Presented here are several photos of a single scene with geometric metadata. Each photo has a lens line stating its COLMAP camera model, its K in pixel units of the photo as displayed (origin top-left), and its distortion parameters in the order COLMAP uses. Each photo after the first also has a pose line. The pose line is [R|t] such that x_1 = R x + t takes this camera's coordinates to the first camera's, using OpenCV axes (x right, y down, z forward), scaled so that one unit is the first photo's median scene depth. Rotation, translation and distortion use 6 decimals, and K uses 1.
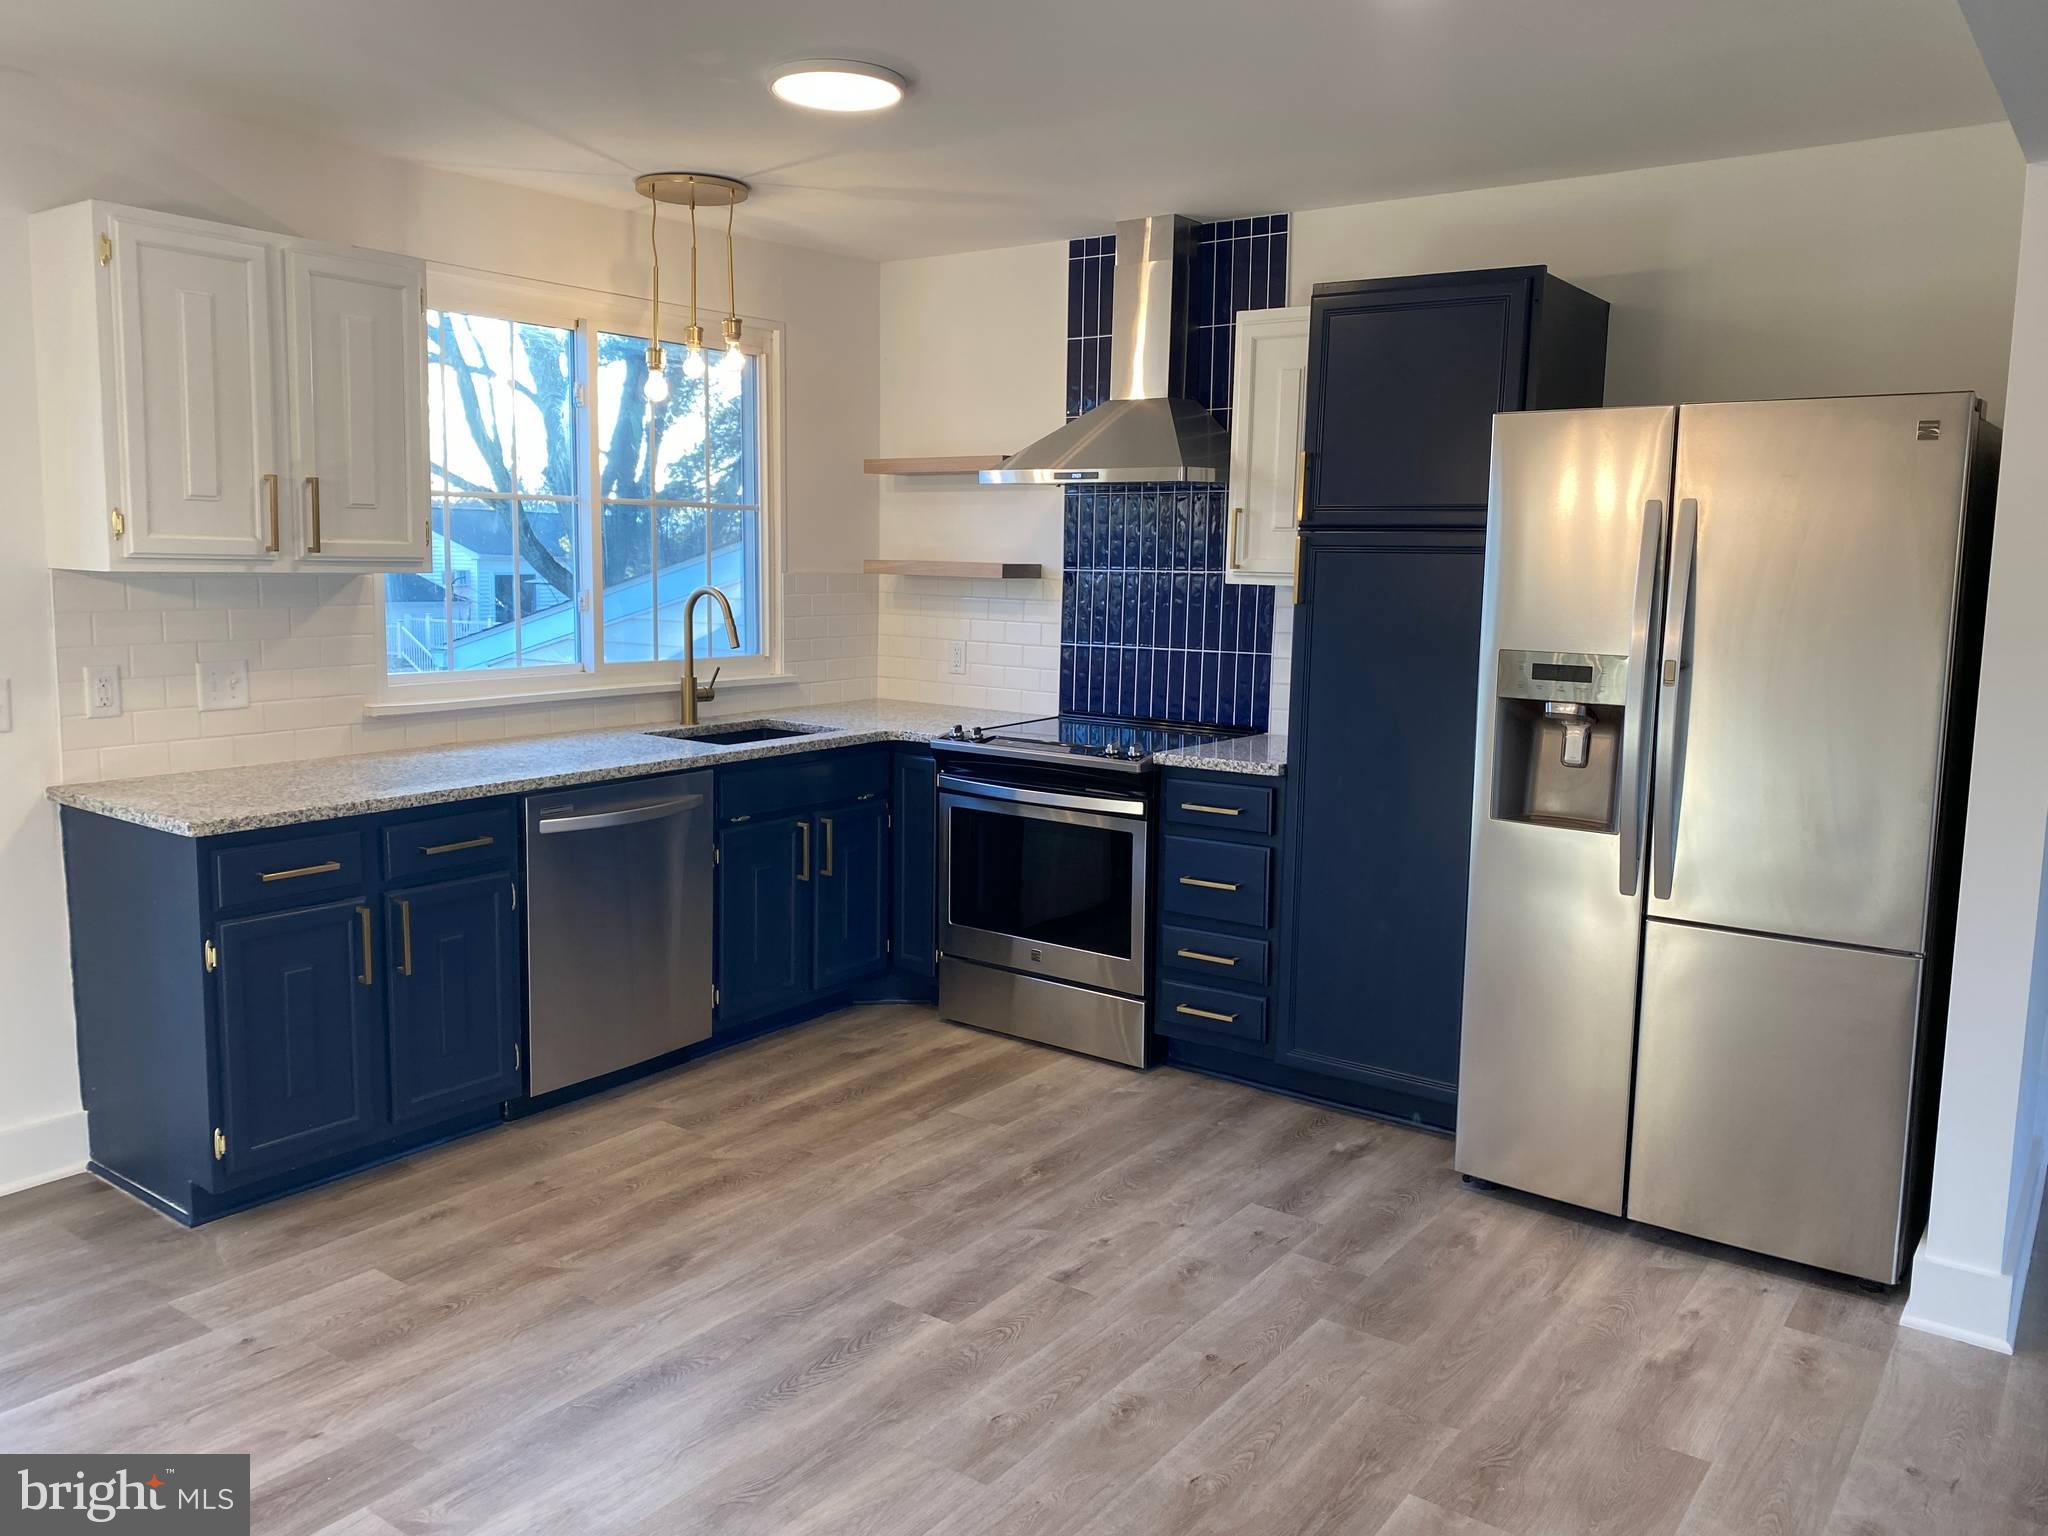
lens RADIAL K [[1558.0, 0, 1032.3], [0, 1558.0, 755.6], [0, 0, 1]] dist [0.037534, -0.041771]
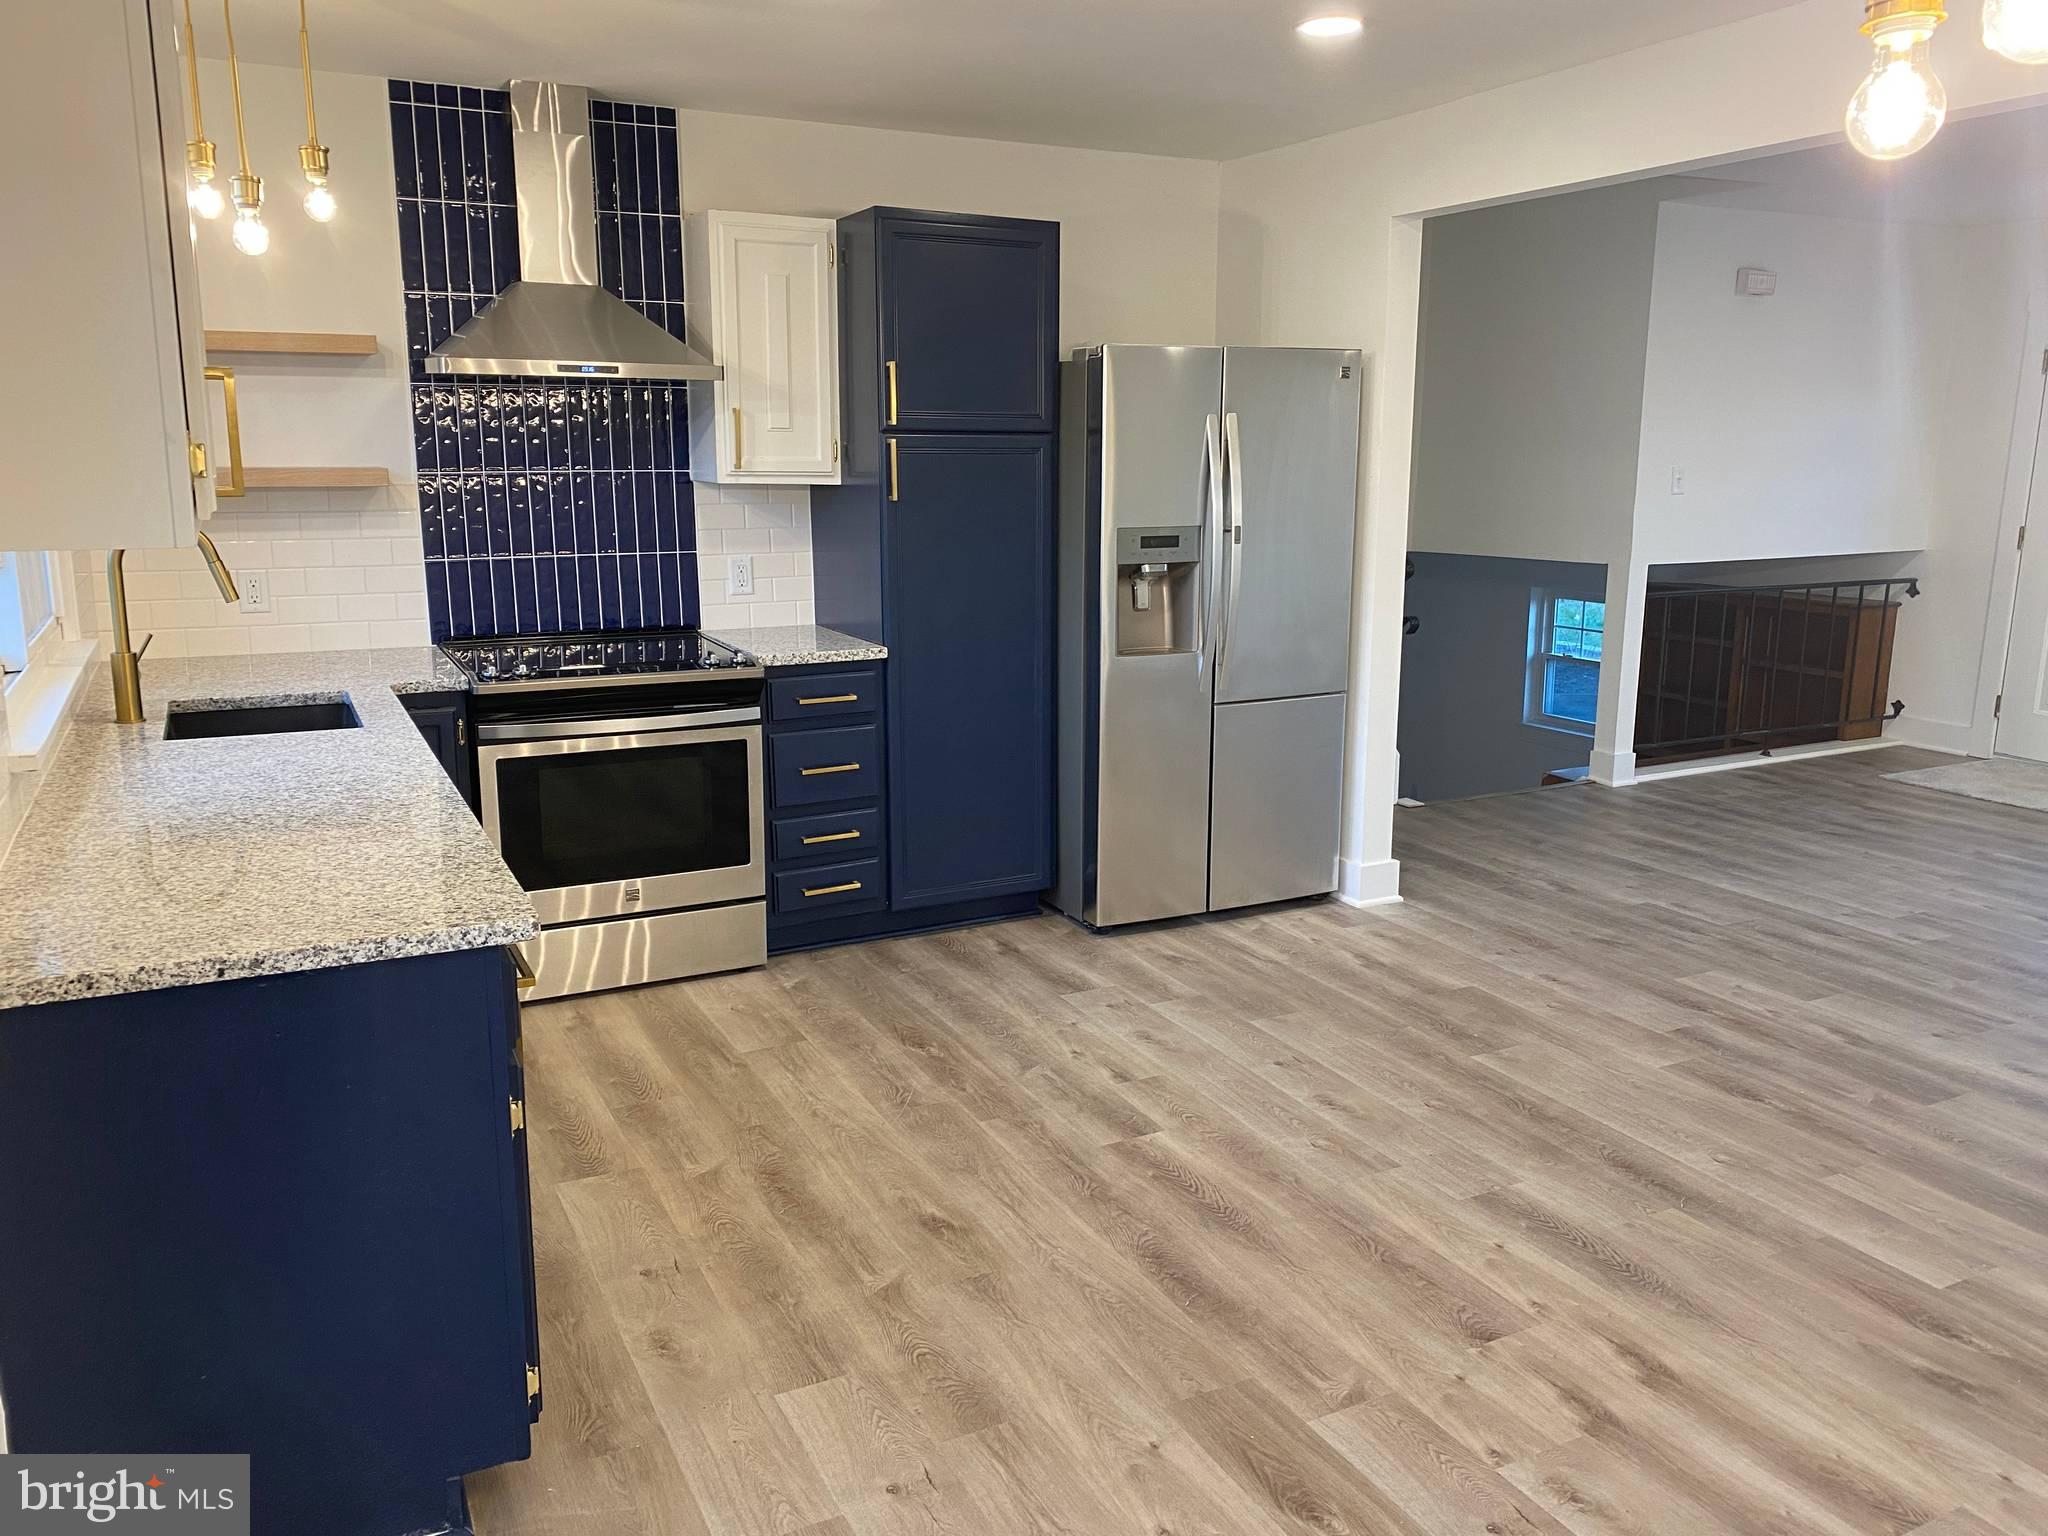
lens RADIAL K [[1553.8, 0, 1030.4], [0, 1553.8, 757.4], [0, 0, 1]] dist [0.102640, -0.166618]
pose [[0.447725, -0.197605, 0.872063, -0.875121], [0.121556, 0.979673, 0.159581, -0.092074], [-0.885870, 0.034556, 0.462644, 0.438864]]
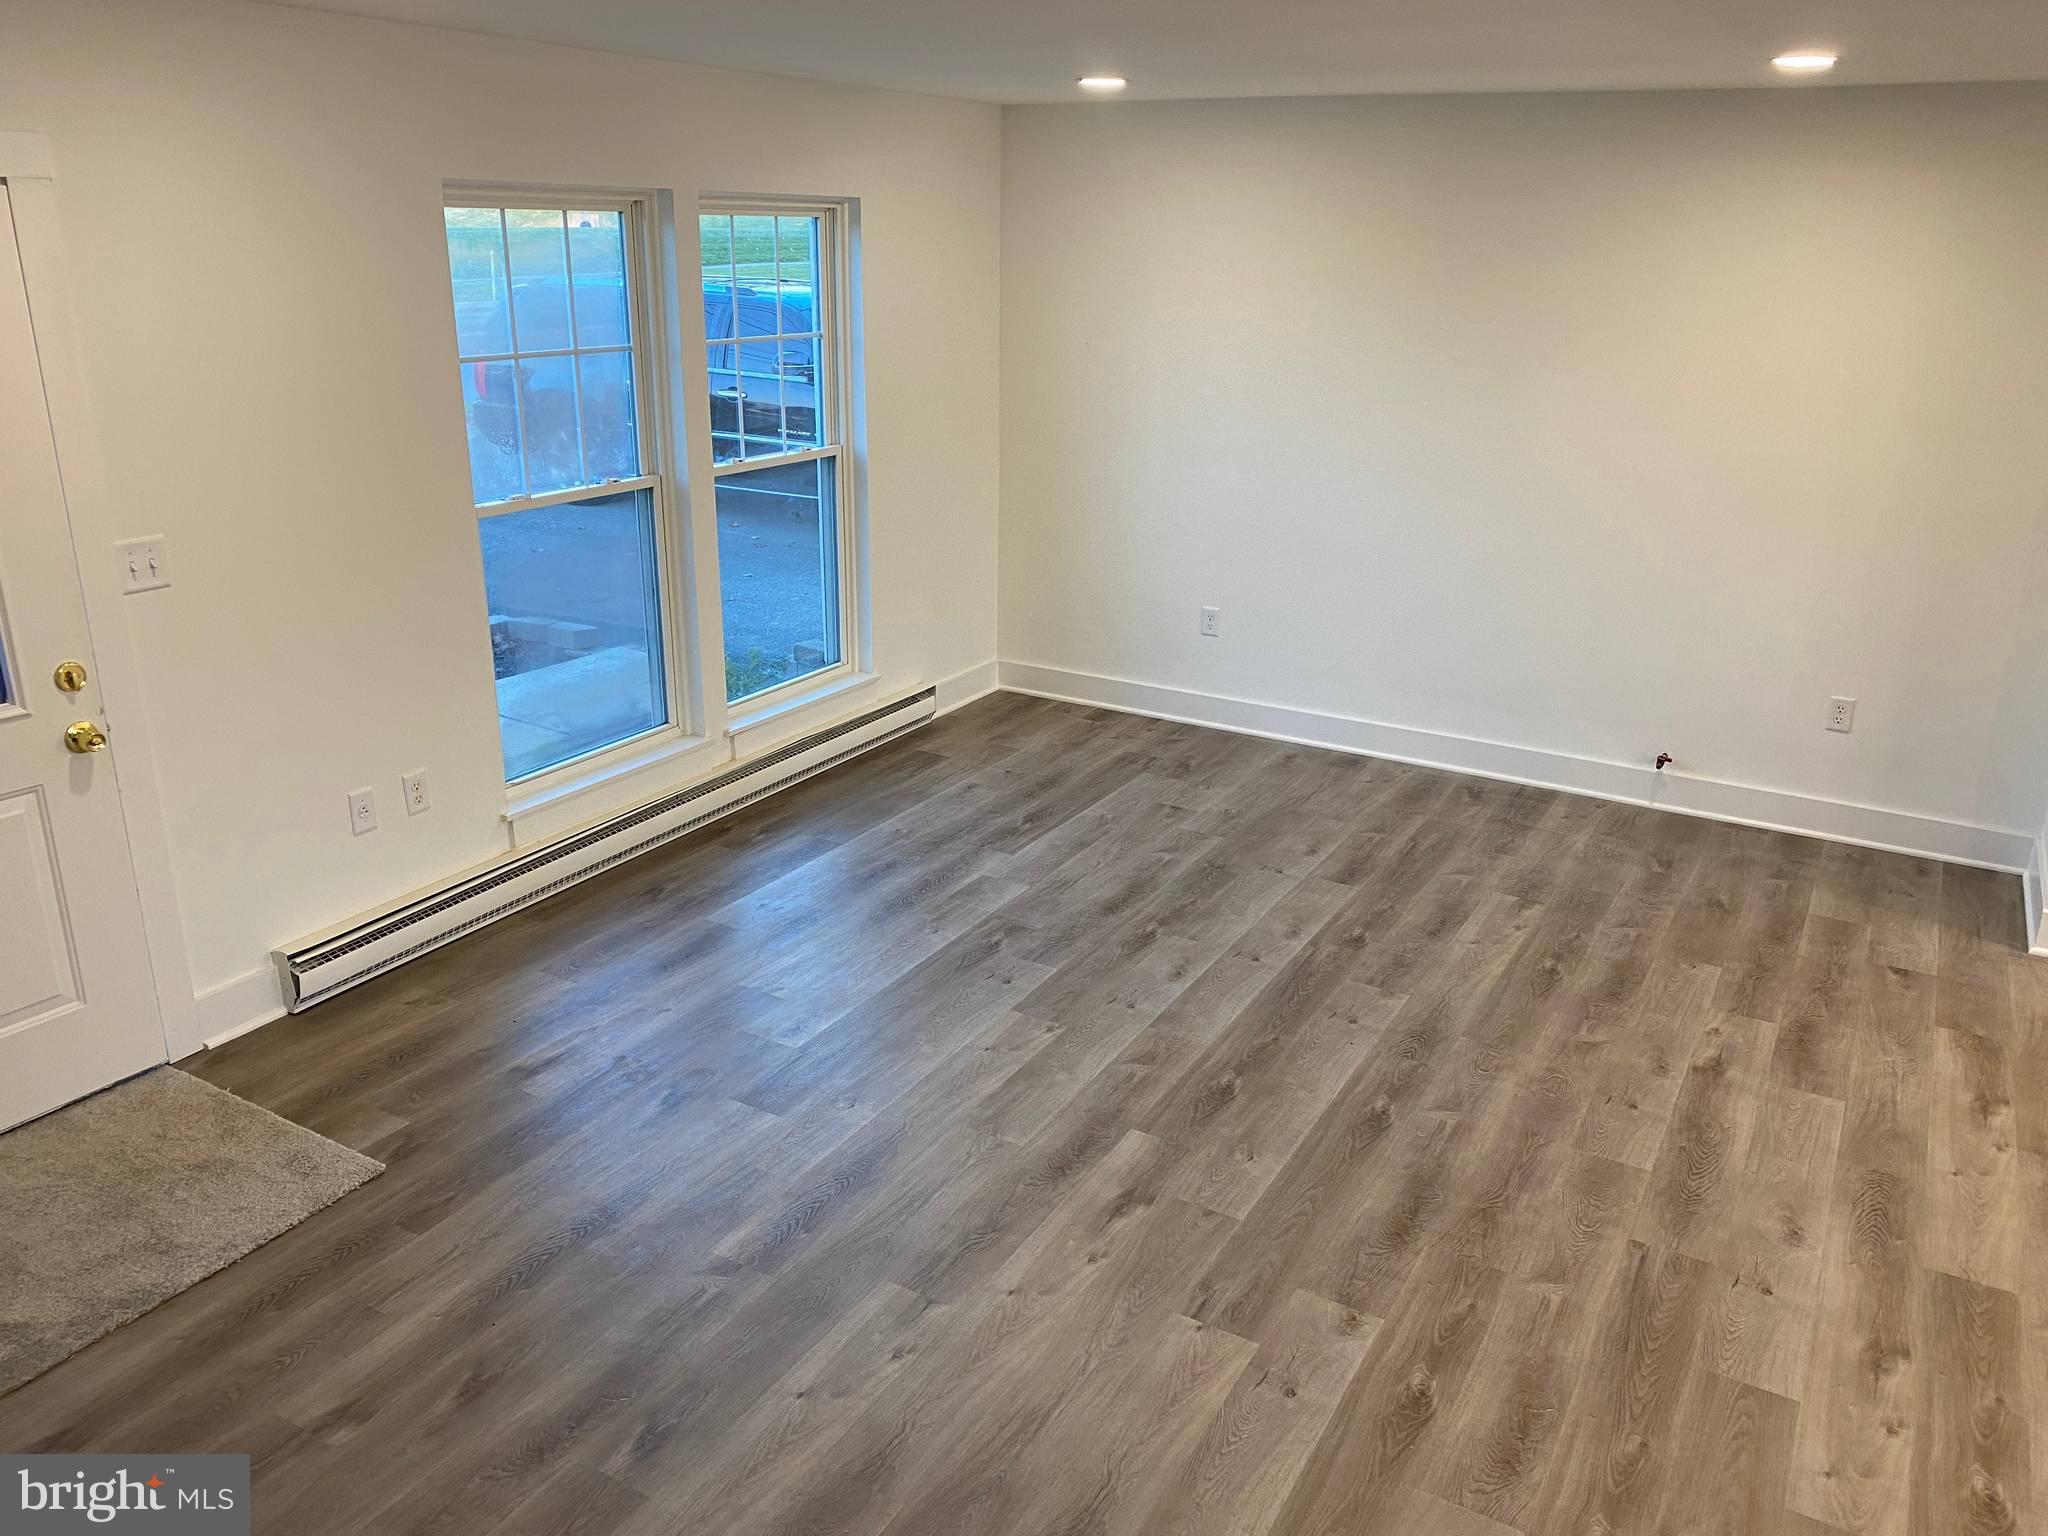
lens RADIAL K [[1553.8, 0, 1030.4], [0, 1553.8, 757.4], [0, 0, 1]] dist [0.102640, -0.166618]
pose [[-0.993768, 0.001193, -0.111465, 0.856582], [-0.048294, 0.896620, 0.440160, -0.272820], [0.100466, 0.442800, -0.890974, 1.000719]]
